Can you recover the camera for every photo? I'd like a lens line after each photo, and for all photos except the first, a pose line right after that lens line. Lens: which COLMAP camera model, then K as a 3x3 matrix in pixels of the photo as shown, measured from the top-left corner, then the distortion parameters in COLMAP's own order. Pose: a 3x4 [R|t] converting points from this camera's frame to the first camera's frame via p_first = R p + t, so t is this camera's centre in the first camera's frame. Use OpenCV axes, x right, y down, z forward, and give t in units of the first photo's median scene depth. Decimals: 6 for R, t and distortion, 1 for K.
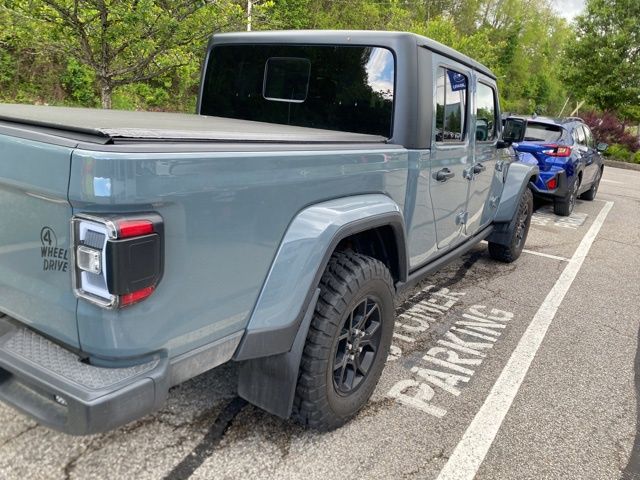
lens RADIAL K [[489.4, 0, 327.8], [0, 489.4, 244.0], [0, 0, 1]] dist [0.026733, -0.020960]
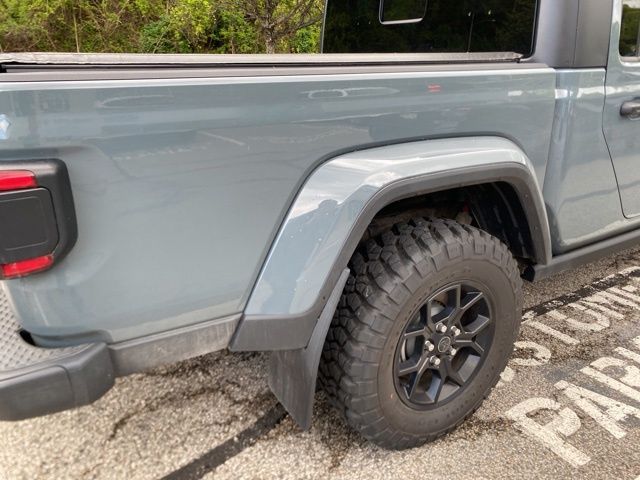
lens RADIAL K [[489.4, 0, 320.5], [0, 489.4, 236.0], [0, 0, 1]] dist [0.026733, -0.020960]
pose [[0.898094, 0.064076, -0.435112, 0.189068], [-0.031341, 0.996139, 0.082005, -0.011619], [0.438686, -0.060011, 0.896634, 0.248999]]
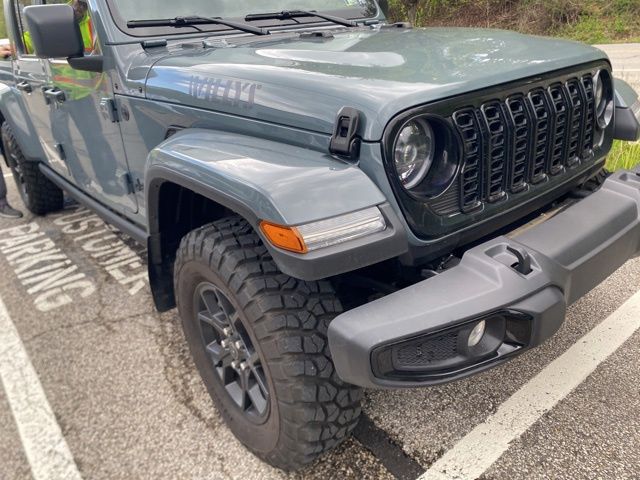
lens RADIAL K [[489.4, 0, 315.5], [0, 489.4, 240.4], [0, 0, 1]] dist [0.026733, -0.020960]
pose [[-0.321853, 0.326170, -0.888833, 1.341768], [-0.207662, 0.891607, 0.402384, -0.499122], [0.923735, 0.314085, -0.219234, 2.351823]]
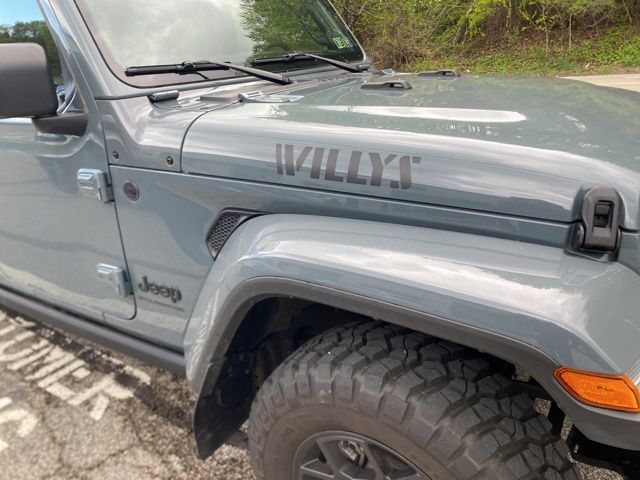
lens RADIAL K [[489.4, 0, 318.9], [0, 489.4, 237.6], [0, 0, 1]] dist [0.026733, -0.020960]
pose [[-0.031322, 0.278416, -0.959950, 1.221716], [-0.208991, 0.937367, 0.278686, -0.451131], [0.977416, 0.209350, 0.028826, 2.025153]]
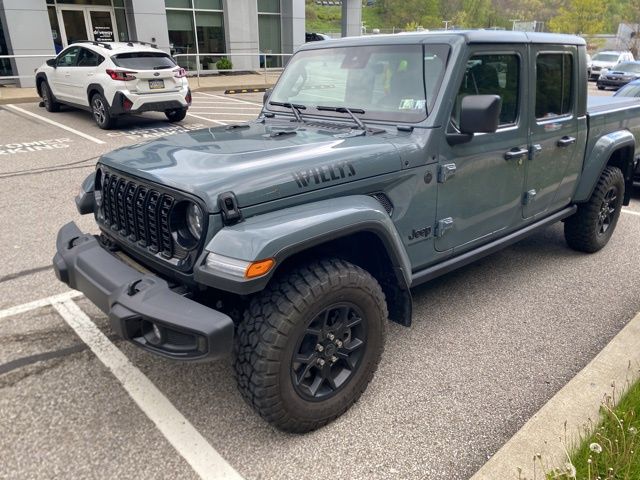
lens RADIAL K [[489.4, 0, 324.2], [0, 489.4, 243.9], [0, 0, 1]] dist [0.026733, -0.020960]
pose [[-0.963958, -0.162406, 0.210735, 0.057664], [-0.006857, 0.806976, 0.590545, -0.961952], [-0.265966, 0.567816, -0.779004, 3.143690]]
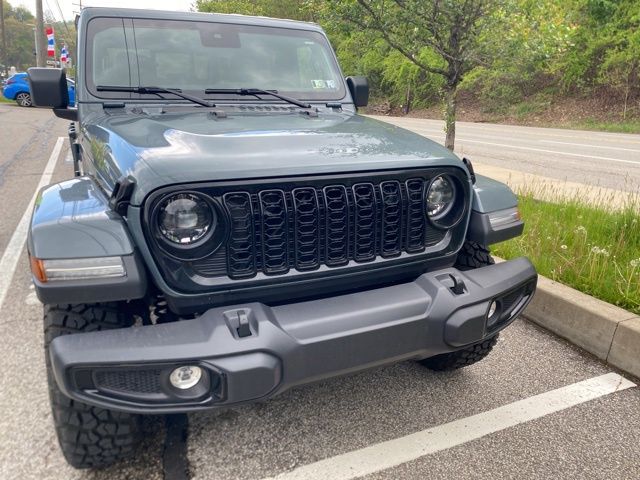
lens RADIAL K [[489.4, 0, 323.3], [0, 489.4, 240.9], [0, 0, 1]] dist [0.026733, -0.020960]
pose [[-0.542486, 0.161380, -0.824419, 1.245188], [-0.286924, 0.886765, 0.362386, -0.653243], [0.789547, 0.433134, -0.434753, 2.738011]]
